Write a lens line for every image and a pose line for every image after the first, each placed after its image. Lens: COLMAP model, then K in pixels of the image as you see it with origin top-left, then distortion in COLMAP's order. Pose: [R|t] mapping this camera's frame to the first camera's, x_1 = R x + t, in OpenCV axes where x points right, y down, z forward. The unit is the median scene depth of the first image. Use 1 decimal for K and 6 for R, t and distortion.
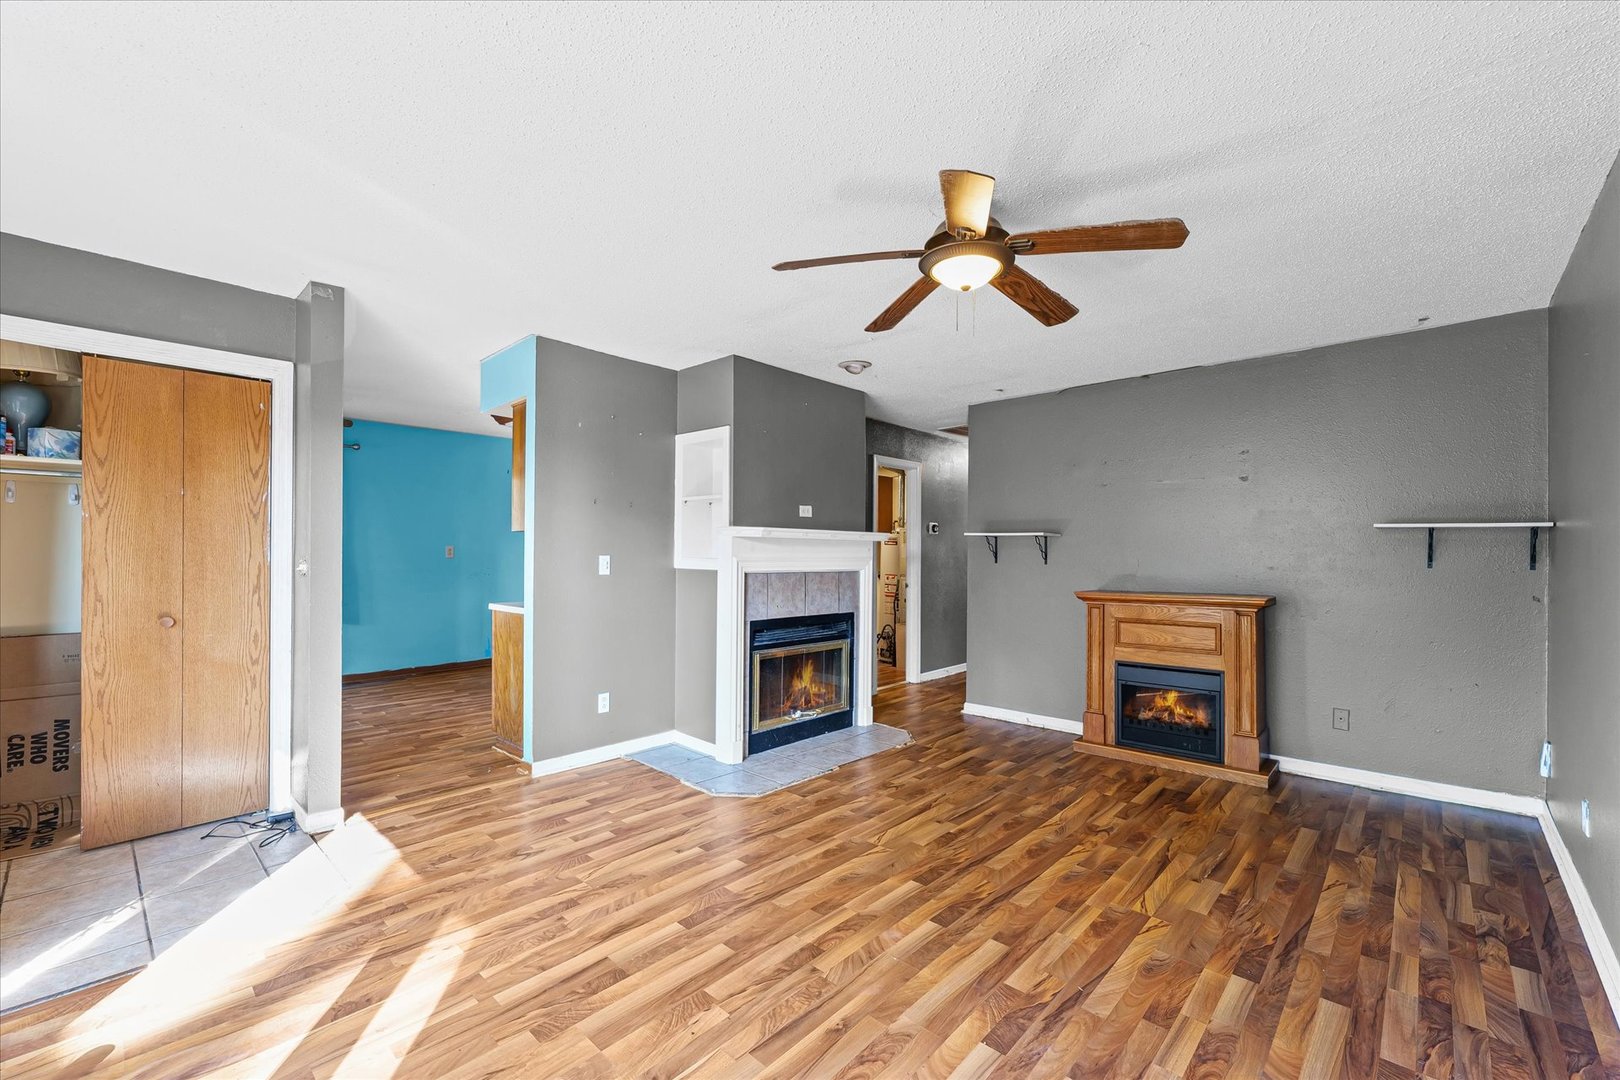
lens RADIAL K [[670.5, 0, 815.1], [0, 670.5, 547.0], [0, 0, 1]] dist [0.002270, -0.000009]
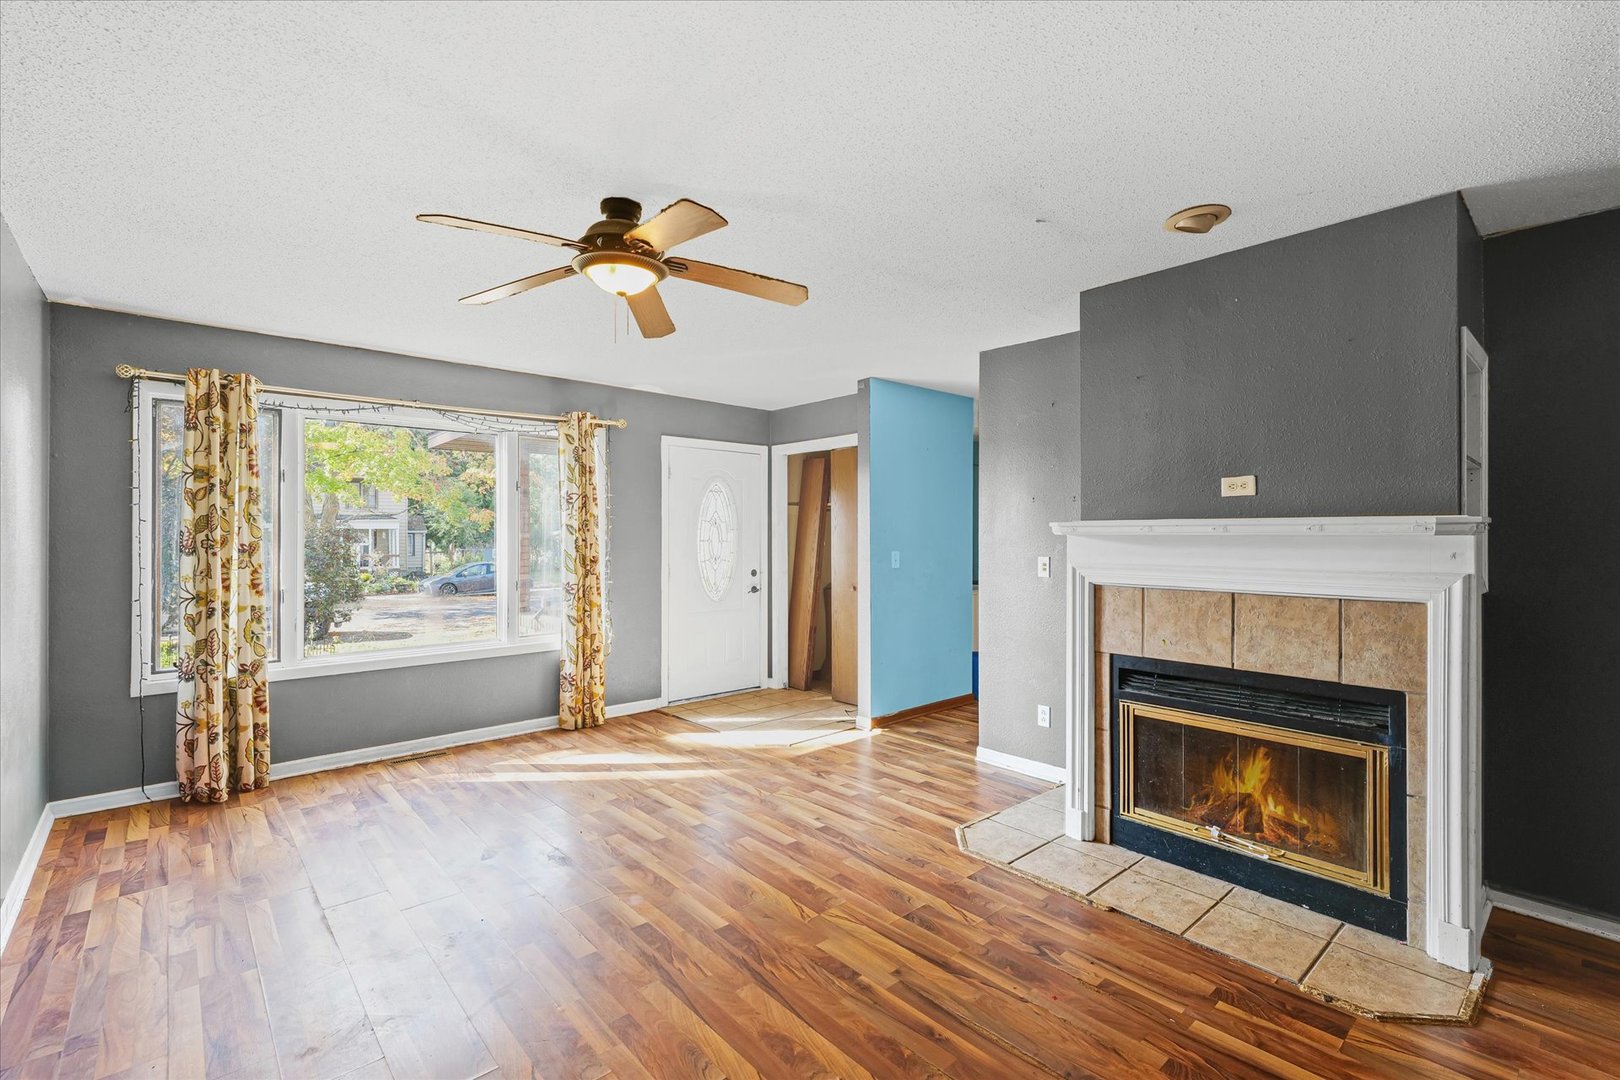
lens RADIAL K [[724.7, 0, 815.8], [0, 724.7, 539.9], [0, 0, 1]] dist [-0.000179, -0.000176]
pose [[-0.100116, -0.004997, -0.994963, 0.859653], [0.004256, 0.999976, -0.005451, -0.007880], [0.994967, -0.004780, -0.100092, 0.951254]]
